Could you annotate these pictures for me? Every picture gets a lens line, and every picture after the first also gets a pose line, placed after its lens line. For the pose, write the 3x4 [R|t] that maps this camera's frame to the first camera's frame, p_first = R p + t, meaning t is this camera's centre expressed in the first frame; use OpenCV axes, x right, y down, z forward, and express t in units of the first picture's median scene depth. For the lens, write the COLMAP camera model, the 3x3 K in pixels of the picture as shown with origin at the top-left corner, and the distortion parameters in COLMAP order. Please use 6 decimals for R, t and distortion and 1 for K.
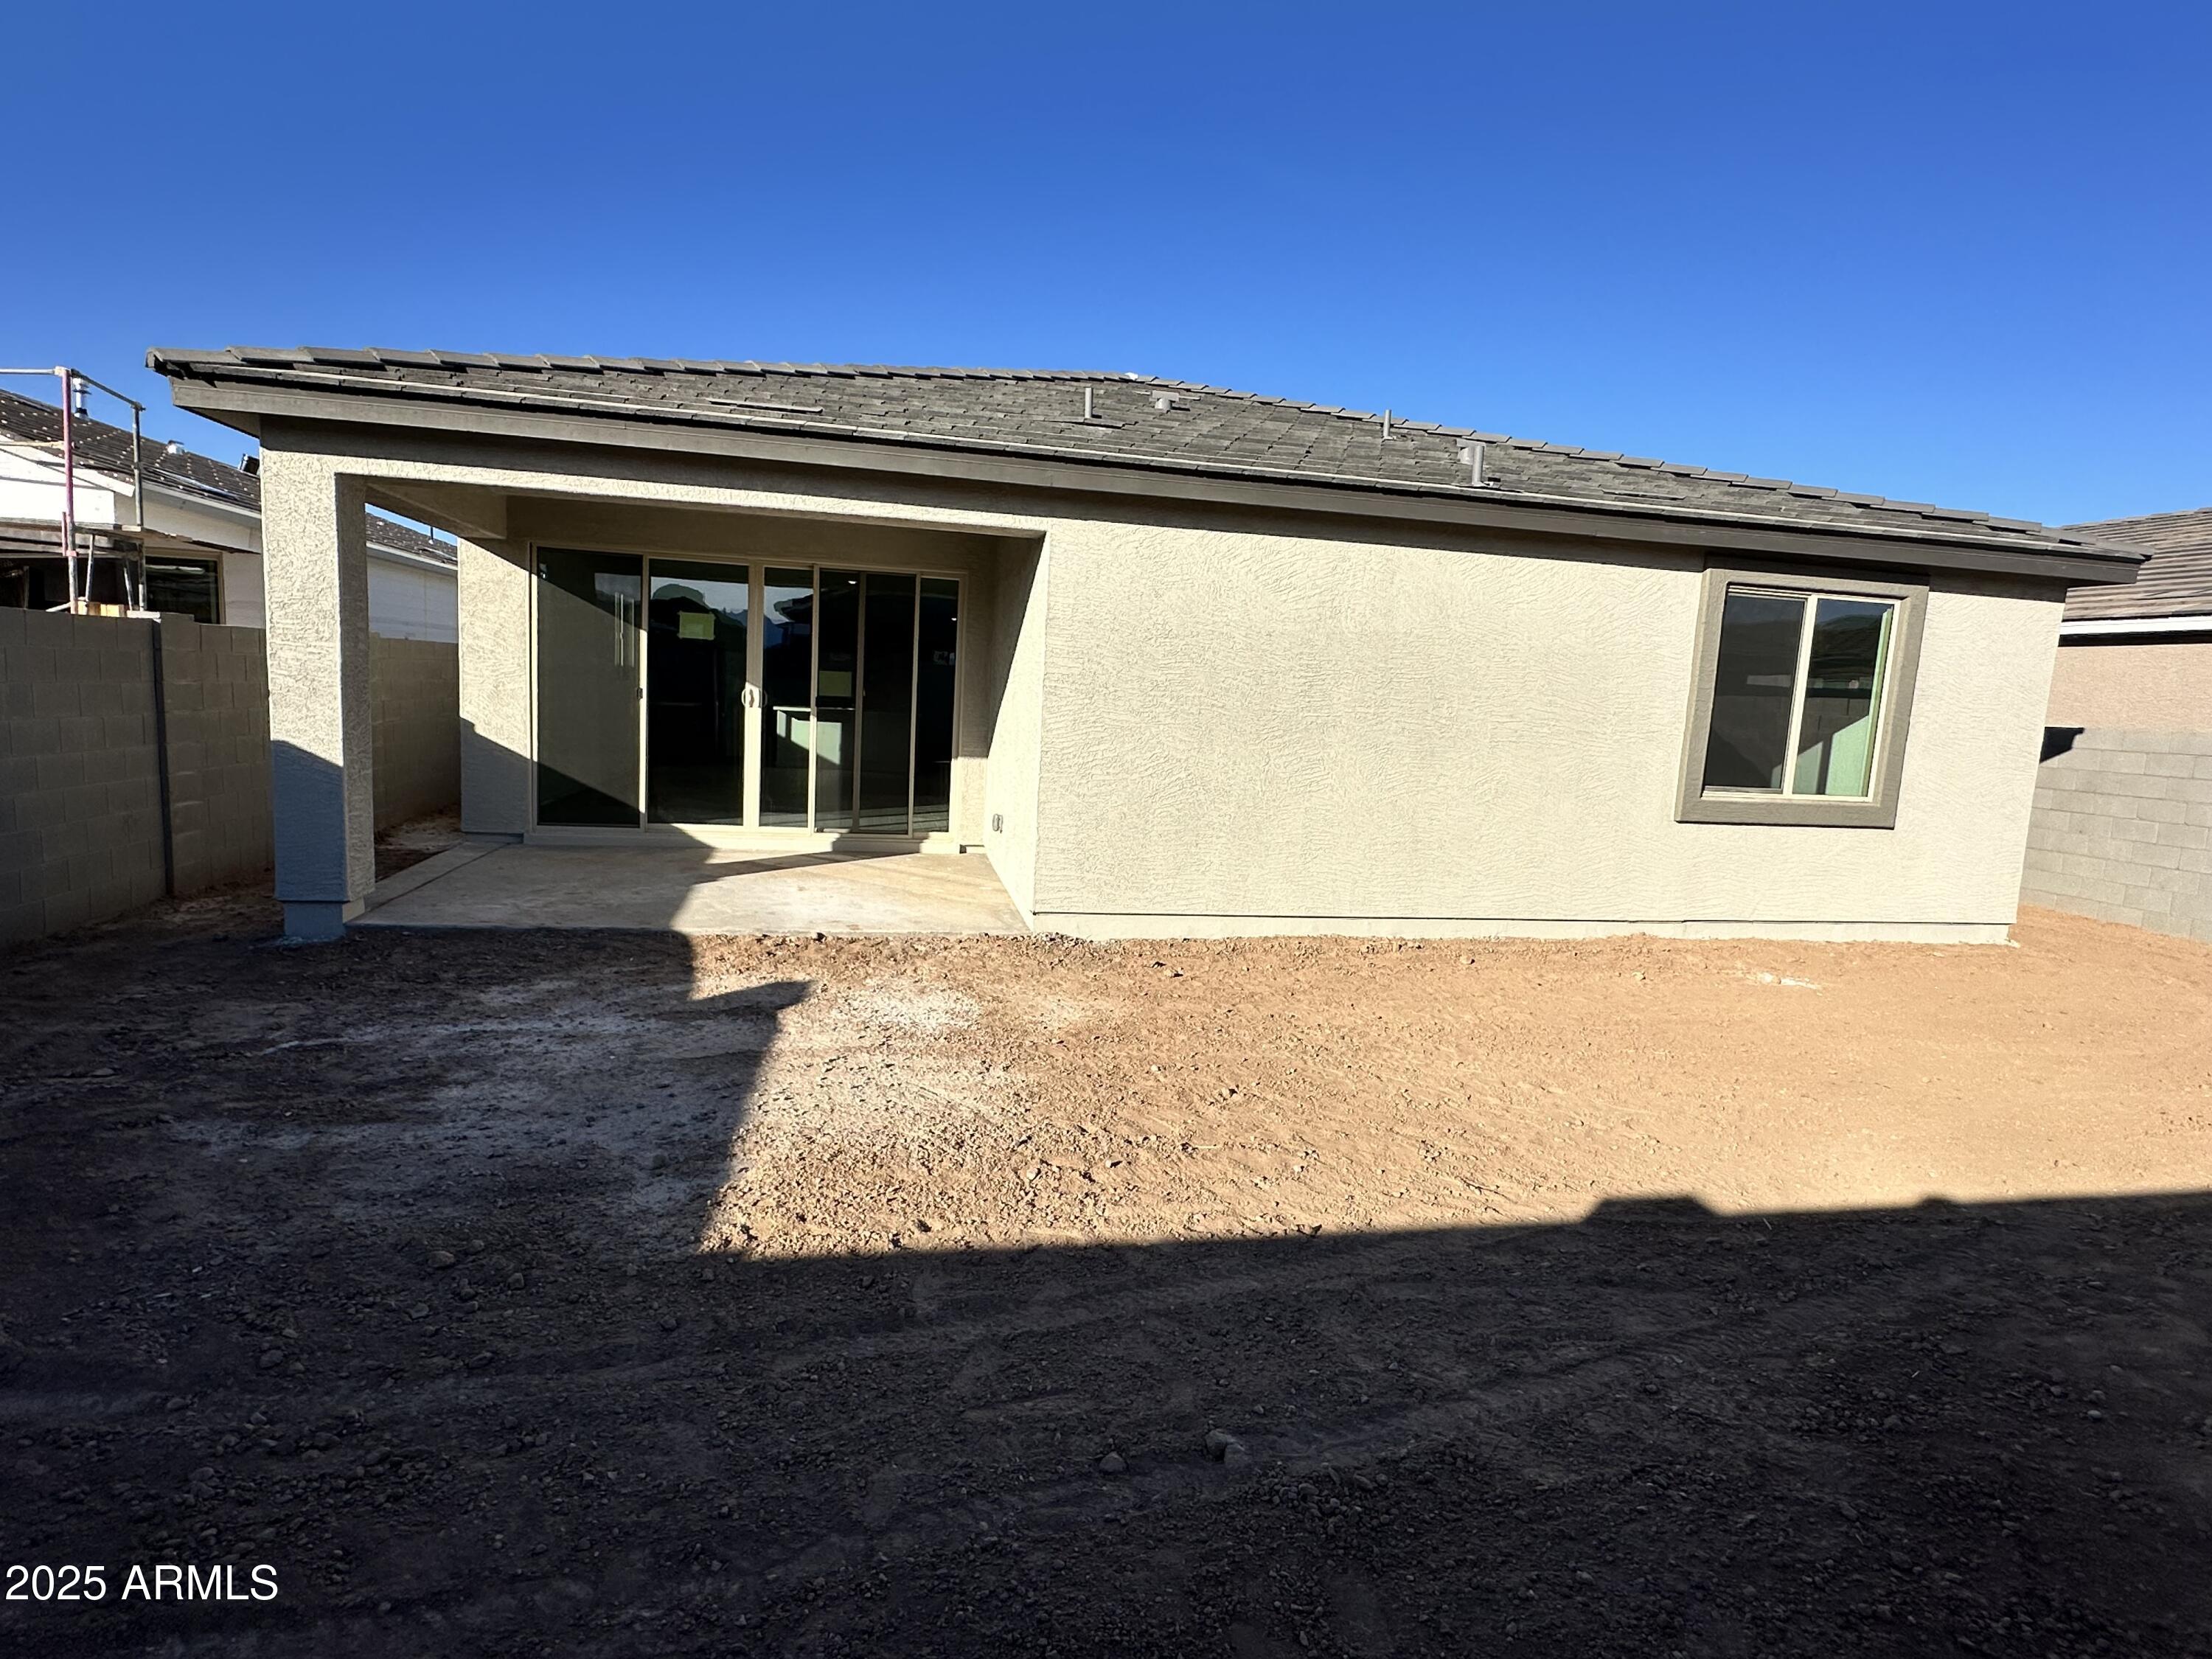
lens RADIAL K [[1132.0, 0, 1106.0], [0, 1132.0, 829.5], [0, 0, 1]] dist [-0.001689, 0.000600]
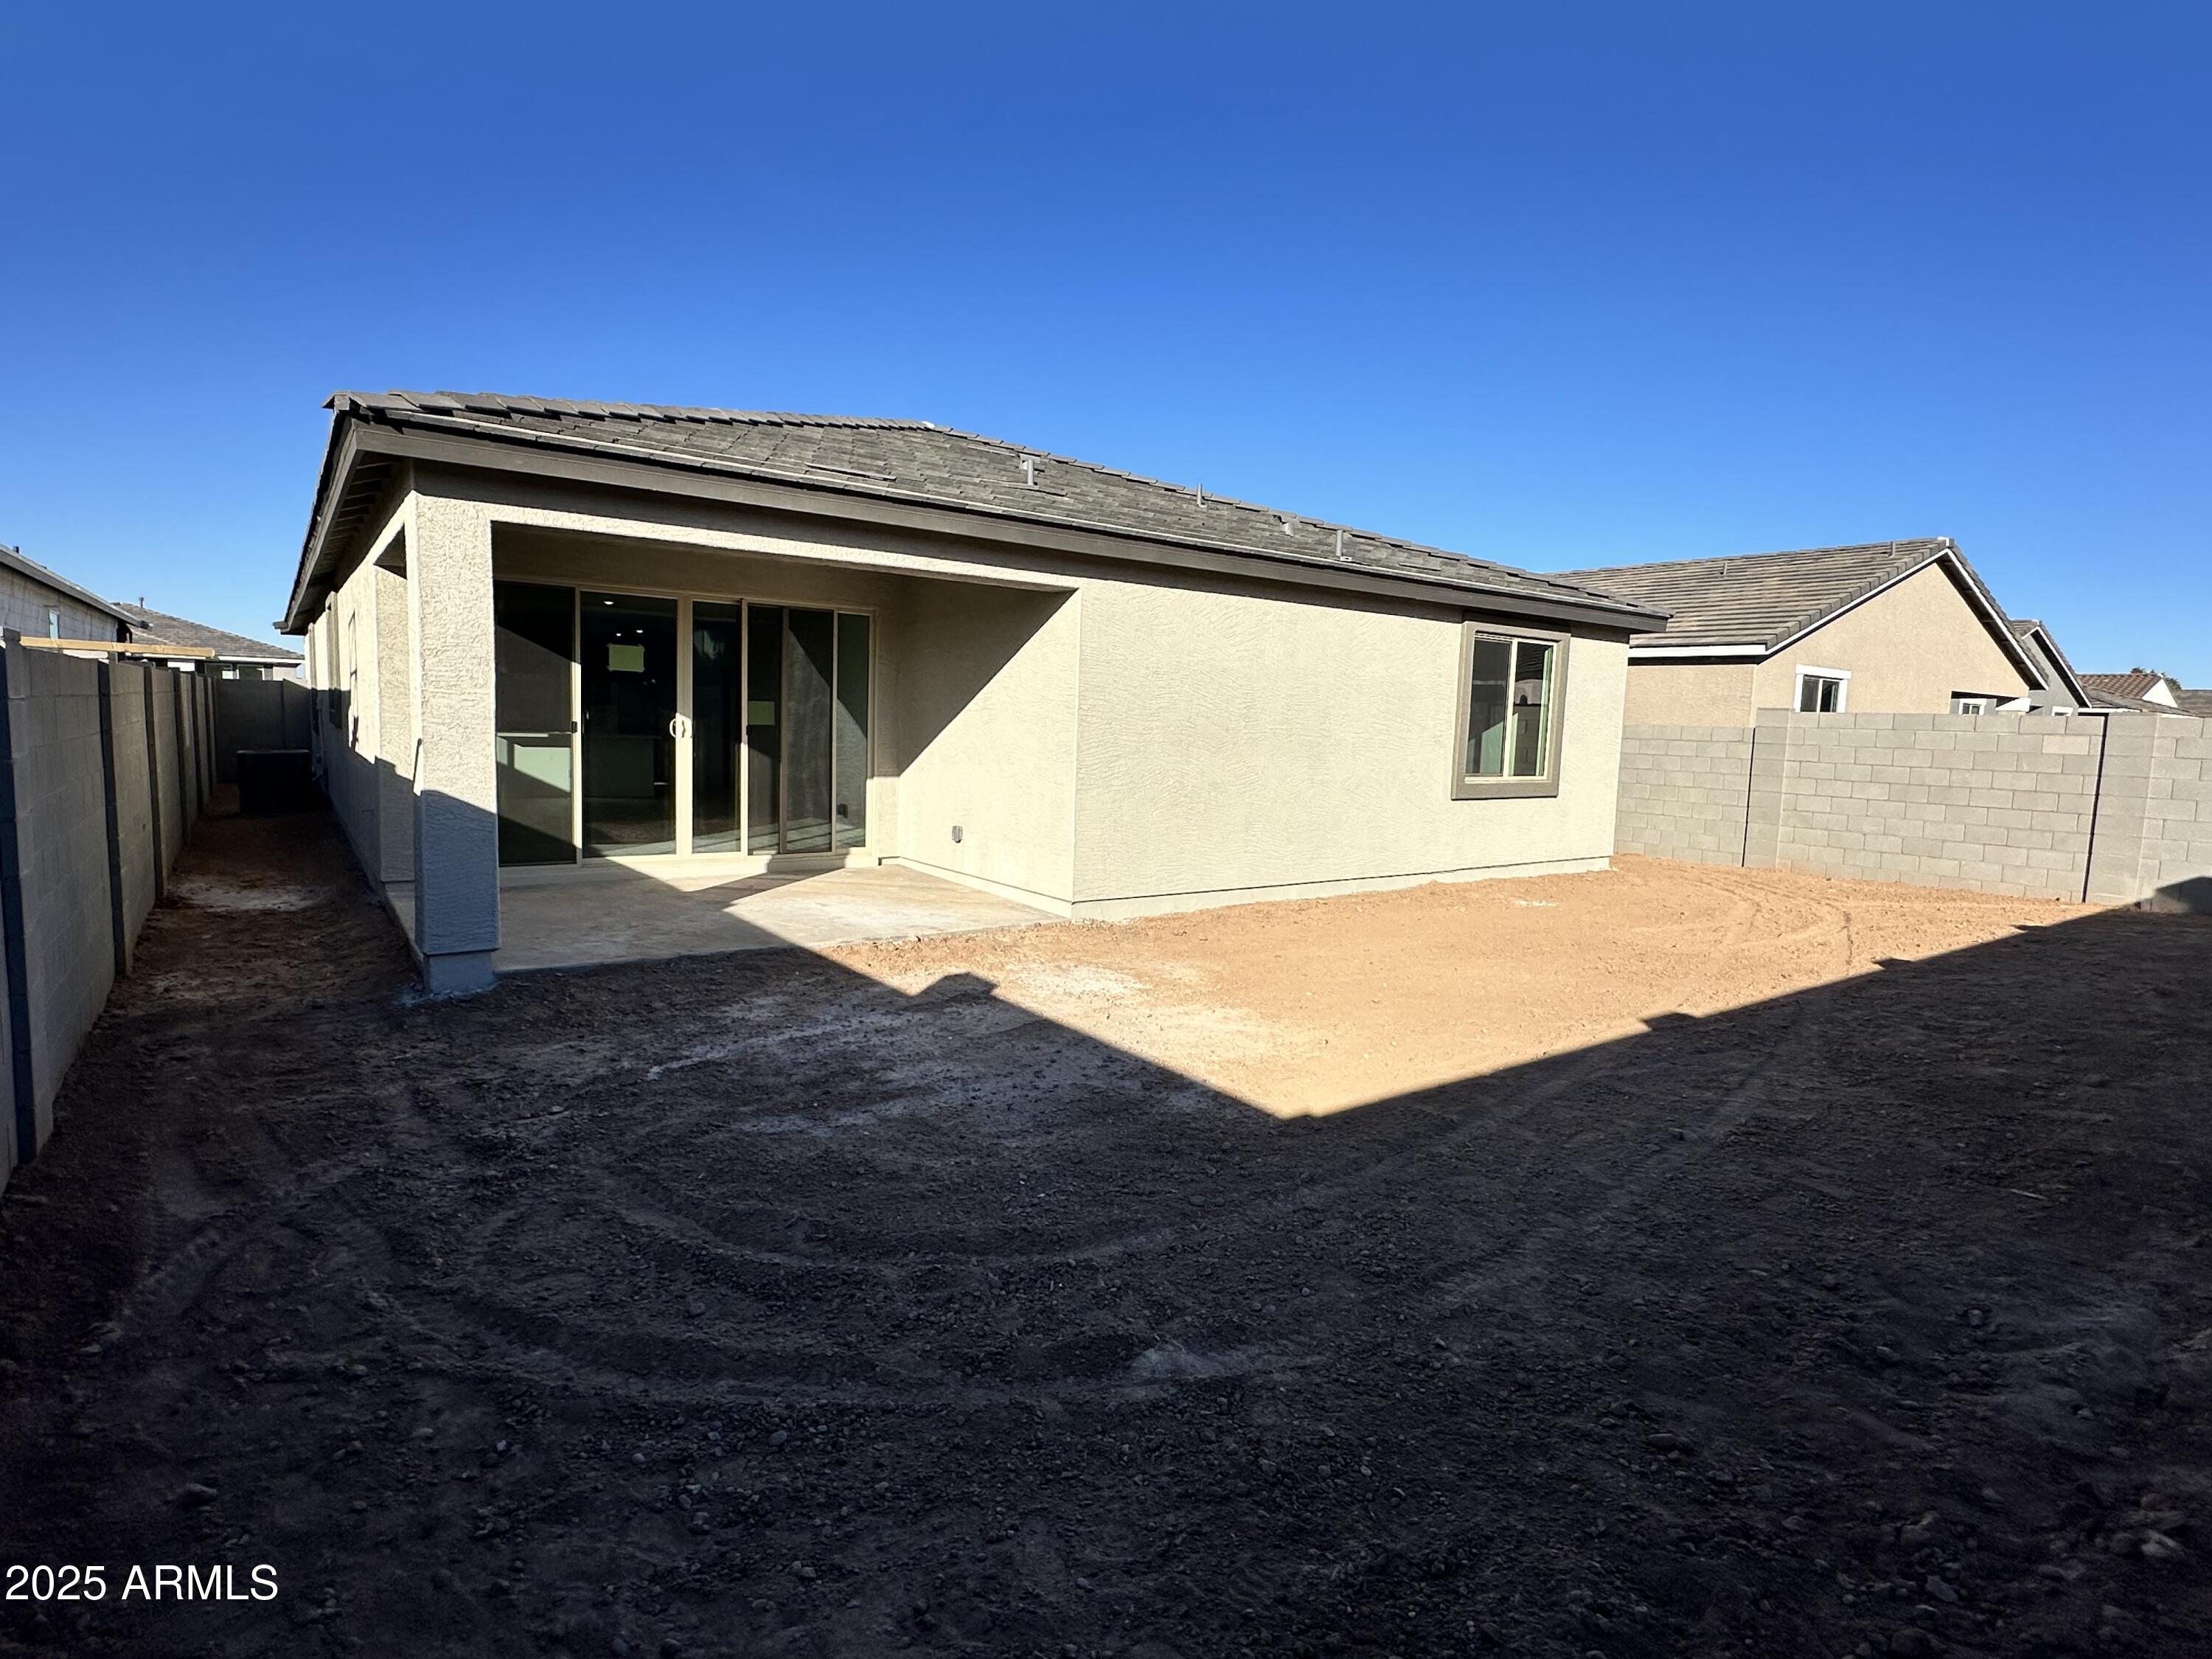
lens RADIAL K [[1132.0, 0, 1106.0], [0, 1132.0, 829.5], [0, 0, 1]] dist [-0.001689, 0.000600]
pose [[0.907207, -0.064300, 0.415742, -0.685500], [0.065976, 0.997768, 0.010348, -0.018622], [-0.415479, 0.018042, 0.909424, -0.145976]]
